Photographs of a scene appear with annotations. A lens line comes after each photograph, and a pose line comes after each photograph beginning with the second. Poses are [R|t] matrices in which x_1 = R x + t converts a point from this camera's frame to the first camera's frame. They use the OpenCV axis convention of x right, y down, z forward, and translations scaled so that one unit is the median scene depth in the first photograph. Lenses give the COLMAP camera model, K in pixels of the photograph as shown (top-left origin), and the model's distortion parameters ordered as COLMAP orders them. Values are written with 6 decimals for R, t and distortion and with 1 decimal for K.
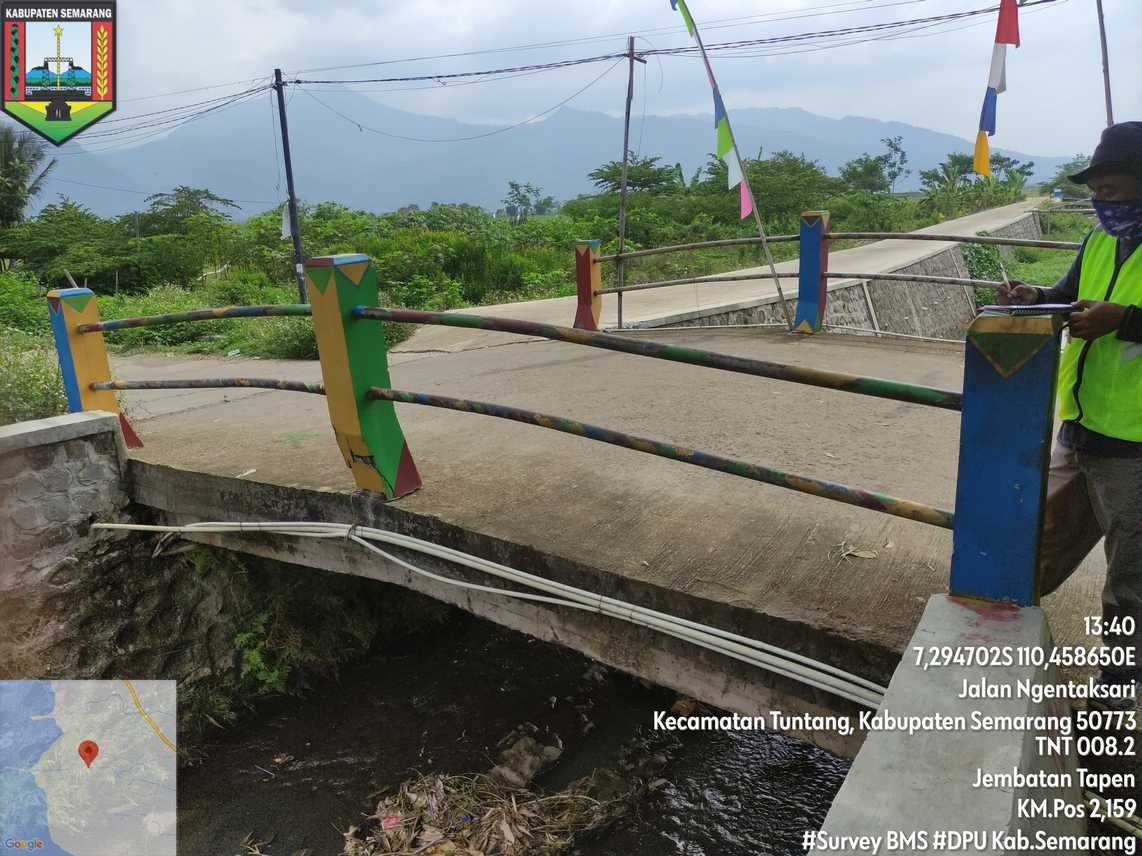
lens RADIAL K [[844.3, 0, 575.6], [0, 844.3, 429.7], [0, 0, 1]] dist [0.051096, -0.048151]
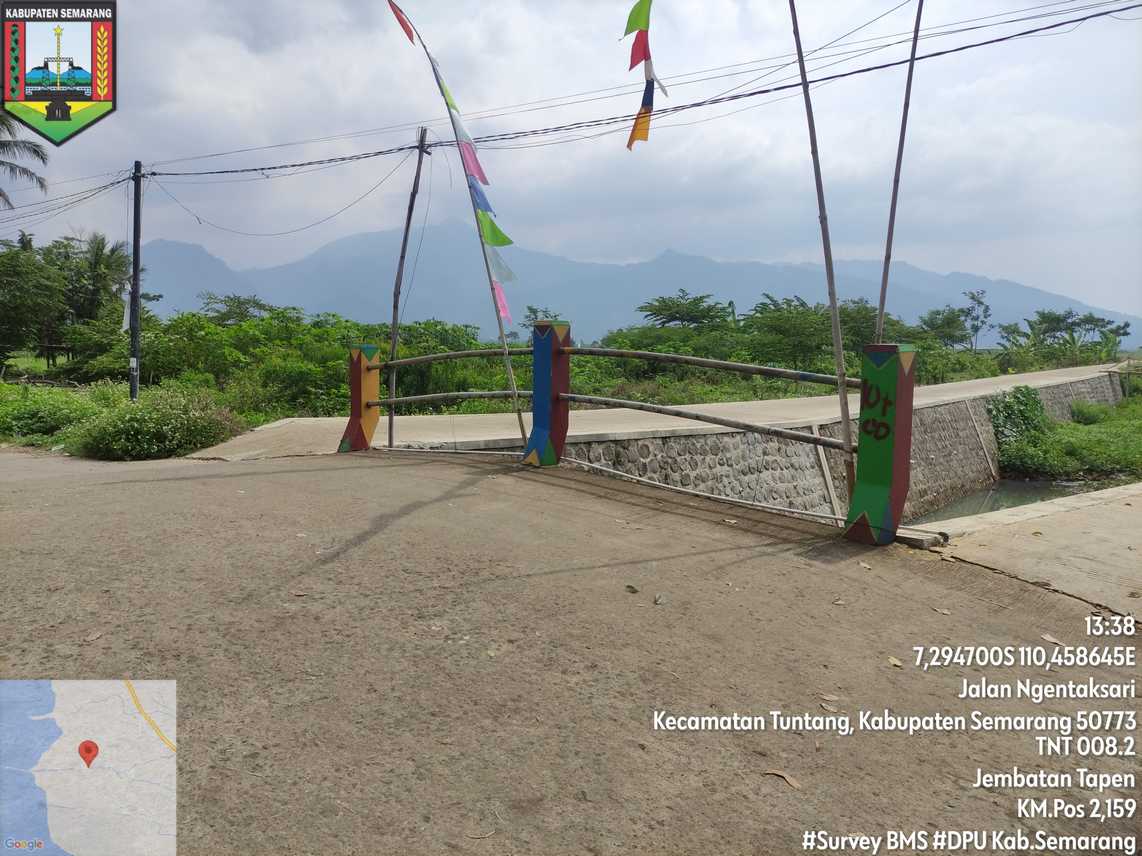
lens RADIAL K [[844.3, 0, 573.9], [0, 844.3, 429.7], [0, 0, 1]] dist [0.051096, -0.048151]
pose [[0.991240, 0.071147, -0.111270, 0.096917], [-0.087147, 0.985400, -0.146264, -0.008251], [0.099239, 0.154679, 0.982968, 0.050914]]
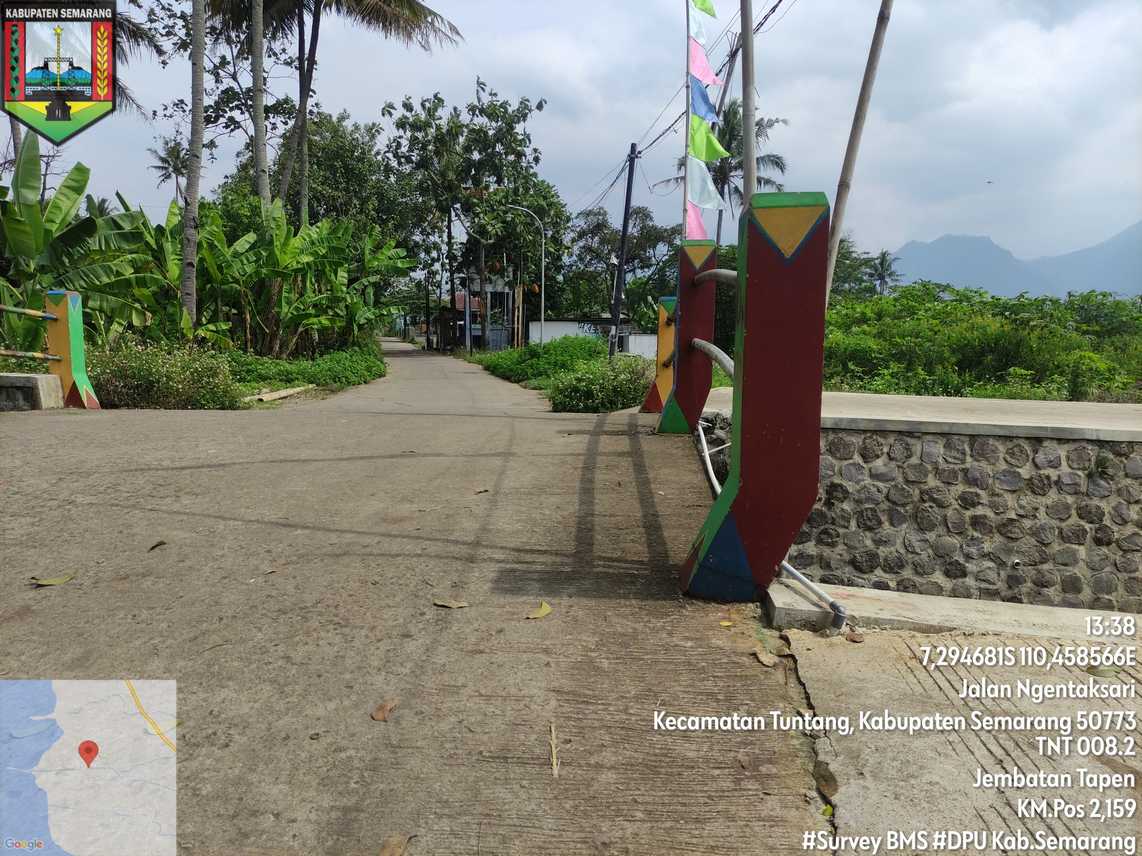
lens RADIAL K [[844.3, 0, 565.4], [0, 844.3, 422.9], [0, 0, 1]] dist [0.051096, -0.048151]
pose [[0.556646, 0.143022, -0.818346, 0.180824], [-0.243641, 0.969858, 0.003776, -0.026231], [0.794219, 0.197281, 0.574714, 0.144016]]
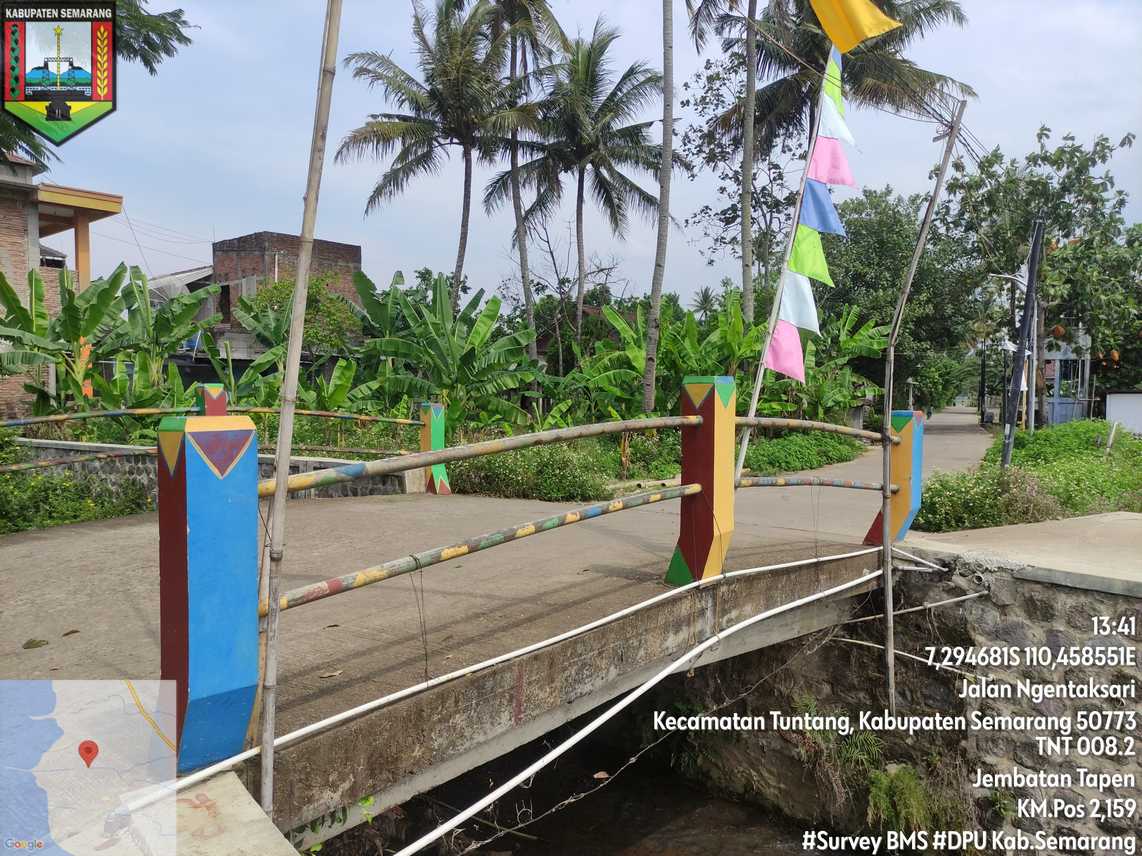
lens RADIAL K [[844.3, 0, 572.9], [0, 844.3, 421.8], [0, 0, 1]] dist [0.051096, -0.048151]
pose [[-0.077316, 0.080865, -0.993722, 0.203523], [-0.251291, 0.962947, 0.097912, -0.063136], [0.964819, 0.257284, -0.054130, 0.230751]]
